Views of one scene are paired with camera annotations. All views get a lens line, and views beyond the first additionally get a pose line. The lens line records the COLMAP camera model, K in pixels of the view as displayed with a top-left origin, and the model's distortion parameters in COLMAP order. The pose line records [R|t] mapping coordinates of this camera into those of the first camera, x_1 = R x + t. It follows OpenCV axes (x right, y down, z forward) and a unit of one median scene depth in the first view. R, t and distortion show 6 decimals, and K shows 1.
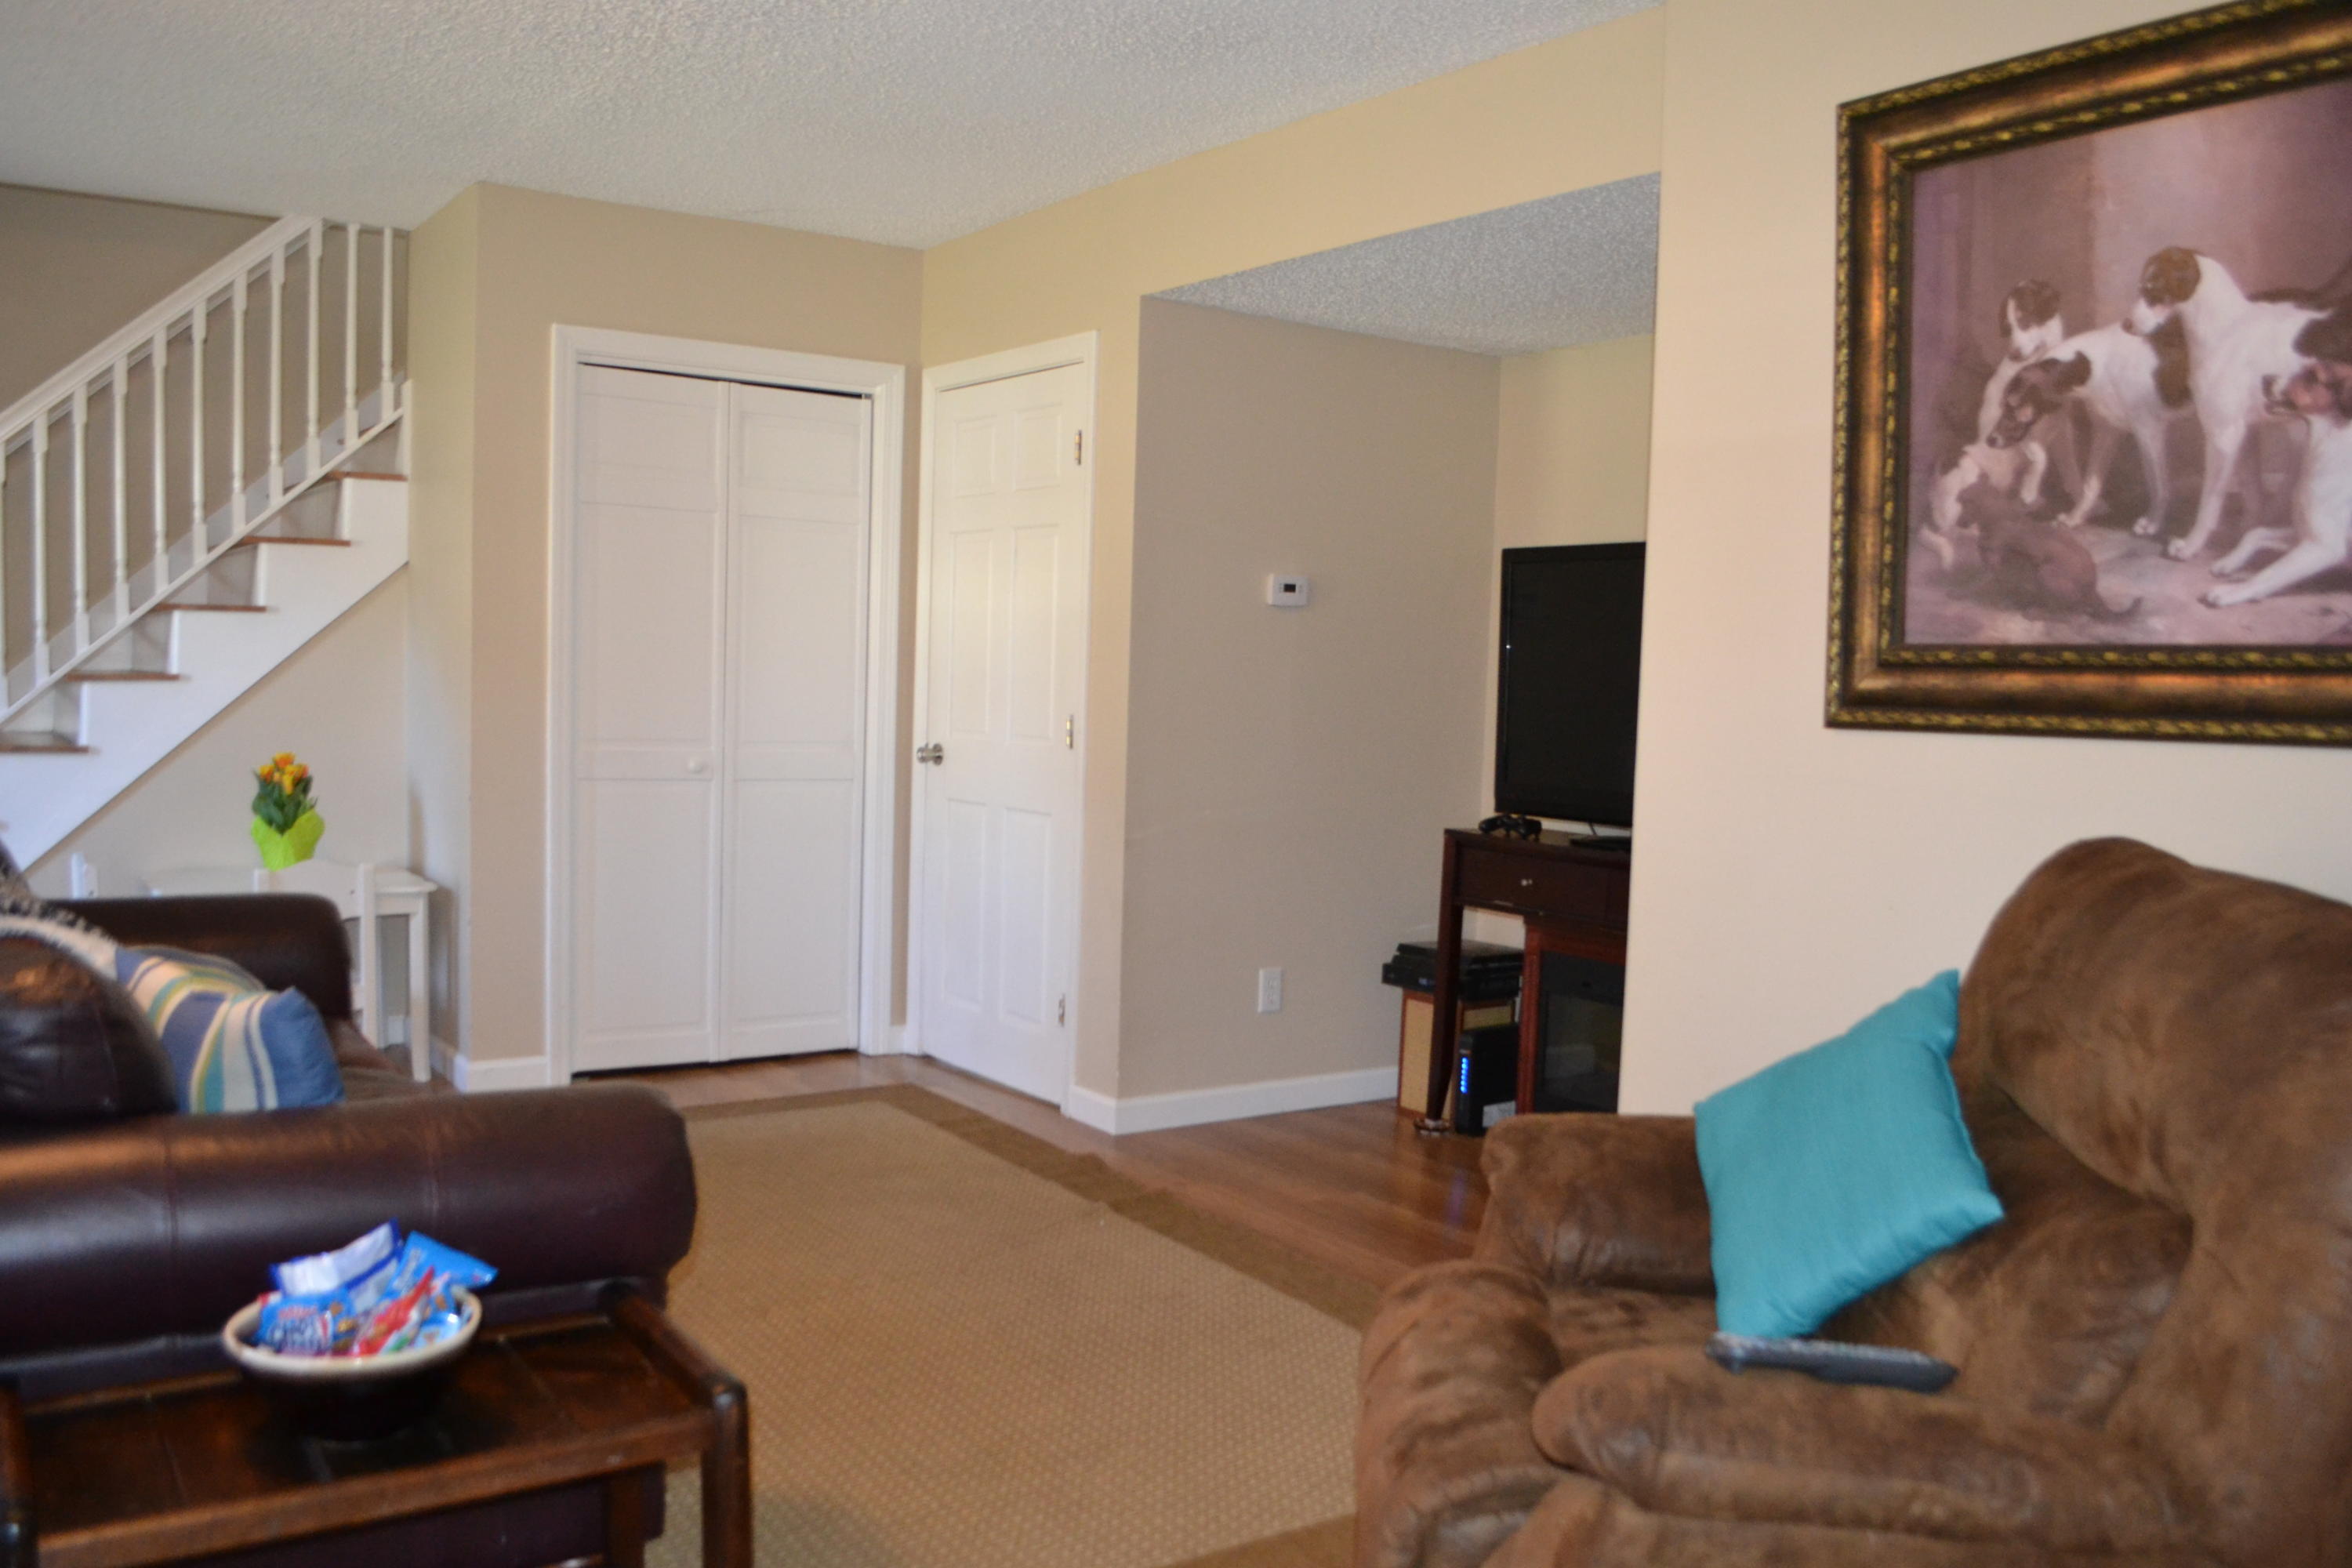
lens RADIAL K [[1872.8, 0, 1176.0], [0, 1872.8, 786.5], [0, 0, 1]] dist [-0.074410, -0.002935]
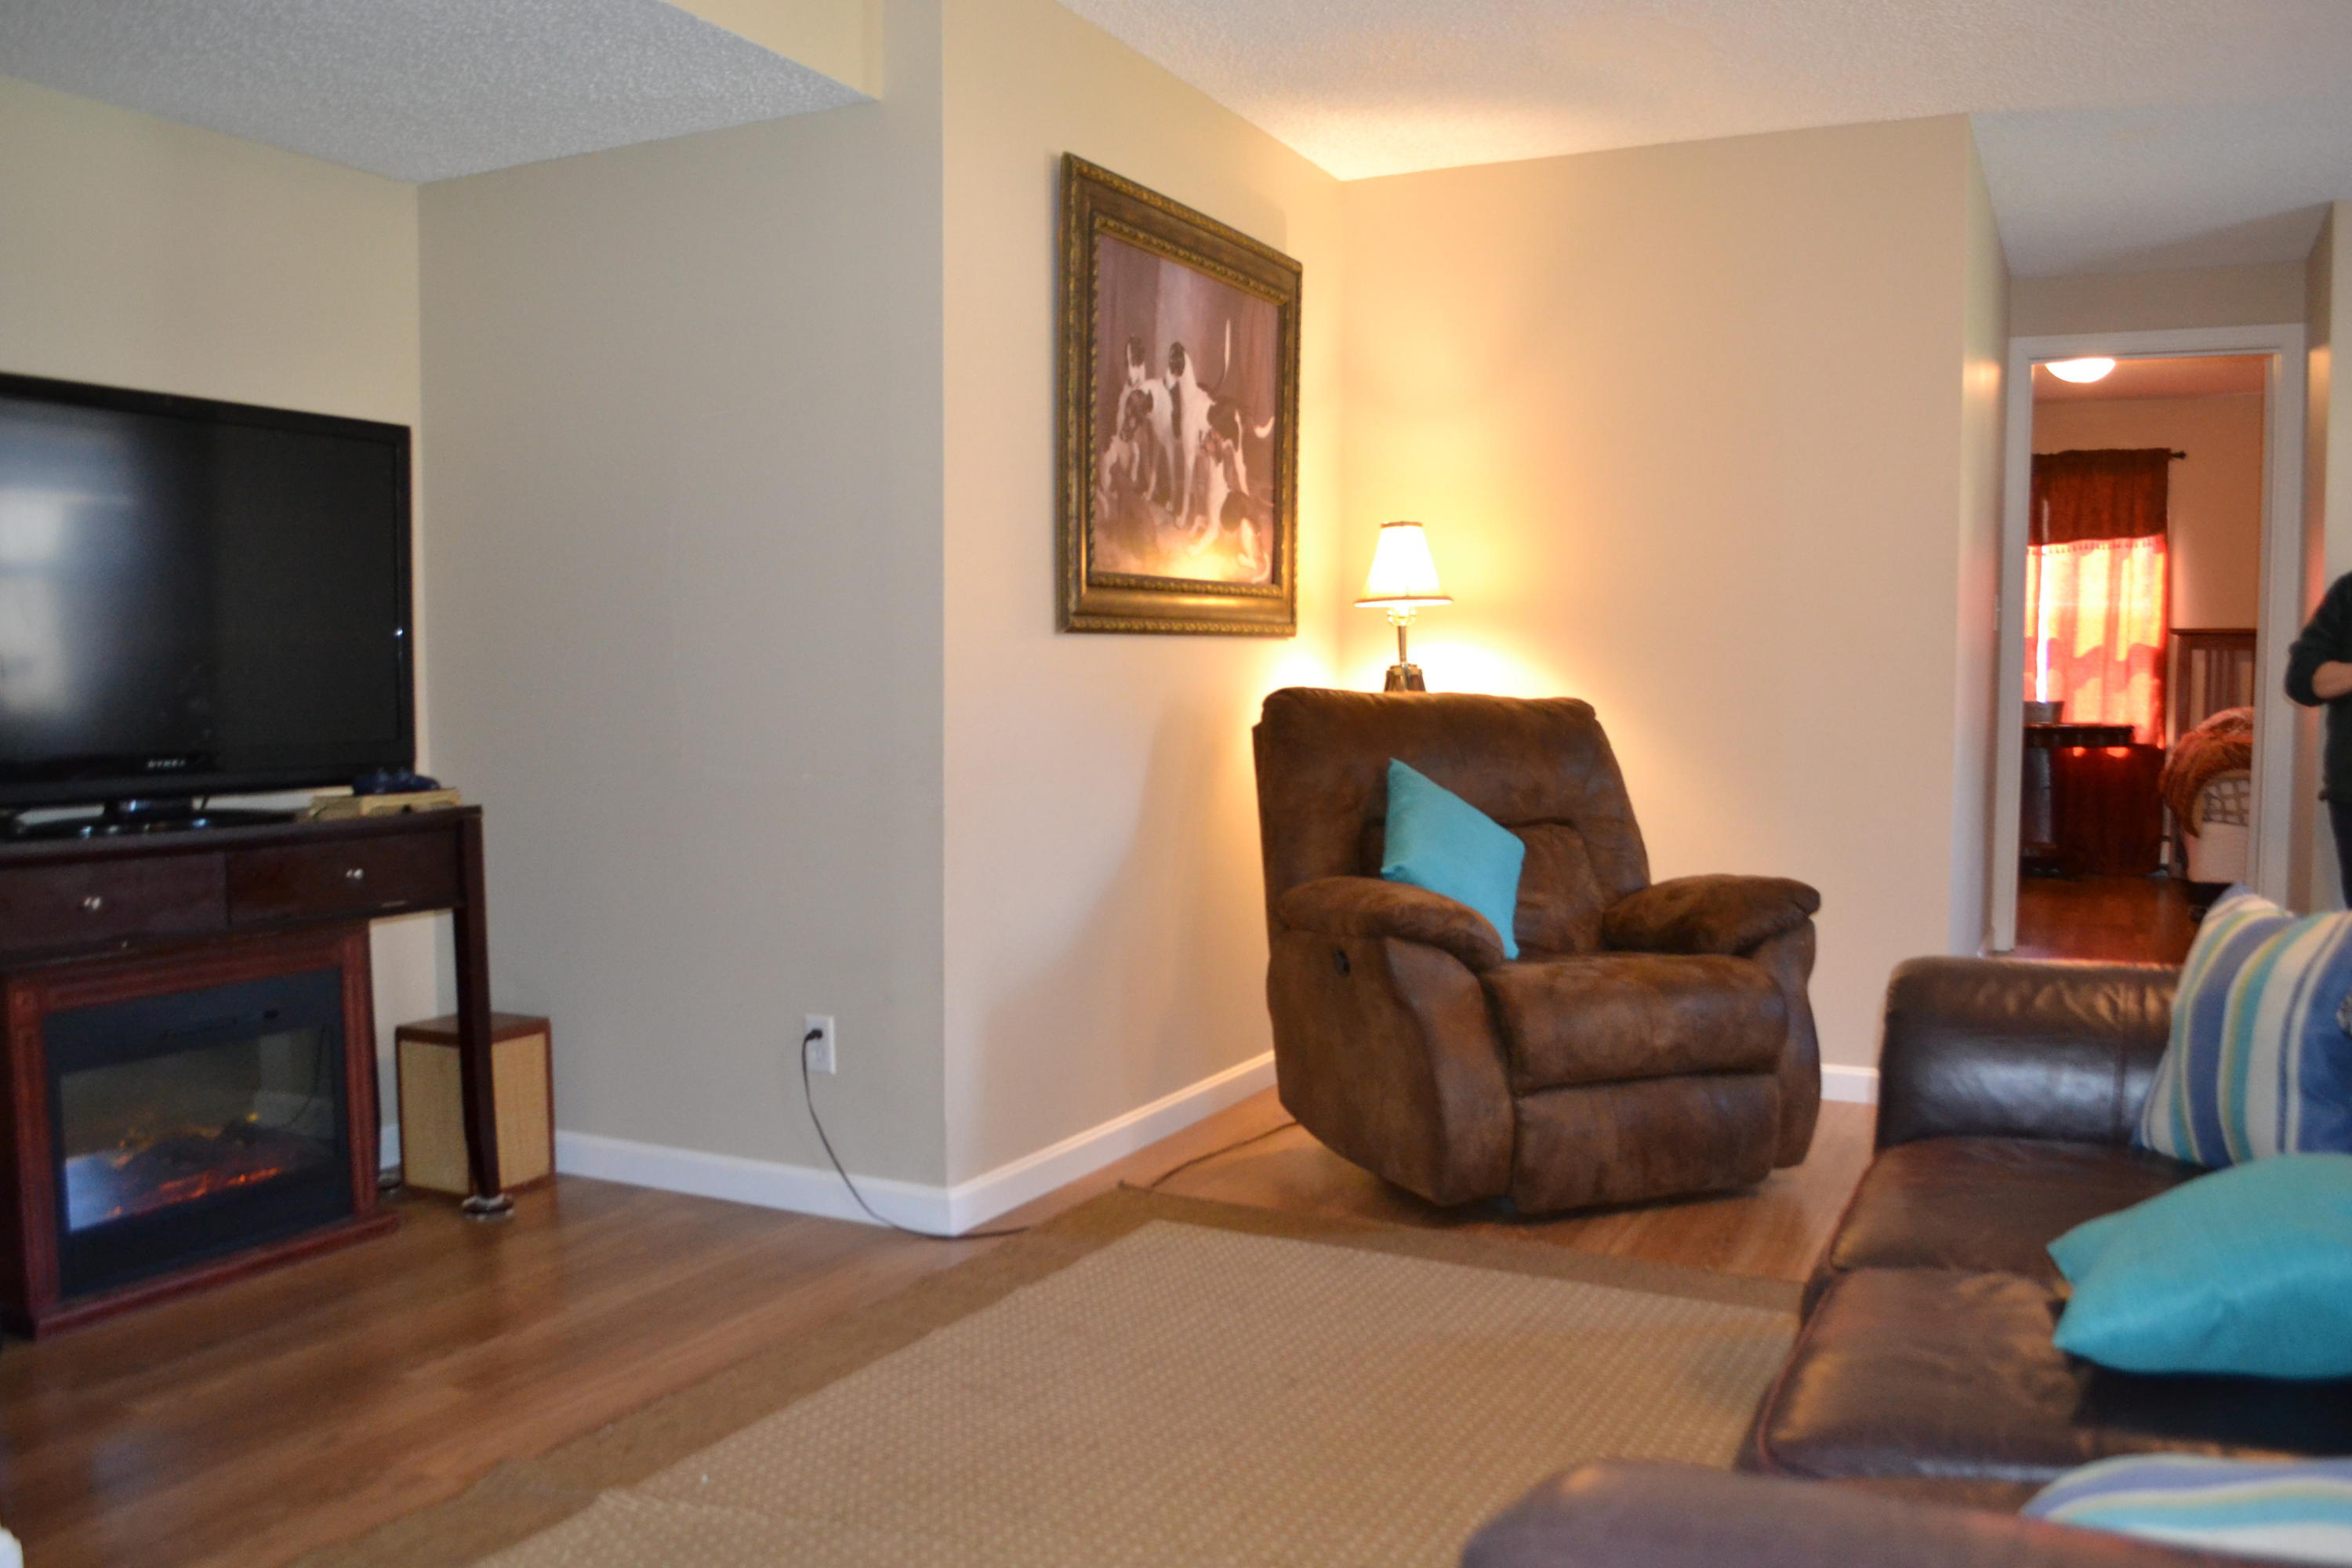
lens RADIAL K [[1872.8, 0, 1183.0], [0, 1872.8, 799.1], [0, 0, 1]] dist [-0.074410, -0.002935]
pose [[-0.467258, -0.088513, 0.879679, -0.942406], [0.041151, 0.991720, 0.121644, -0.079616], [-0.883163, 0.093039, -0.459747, 1.698044]]
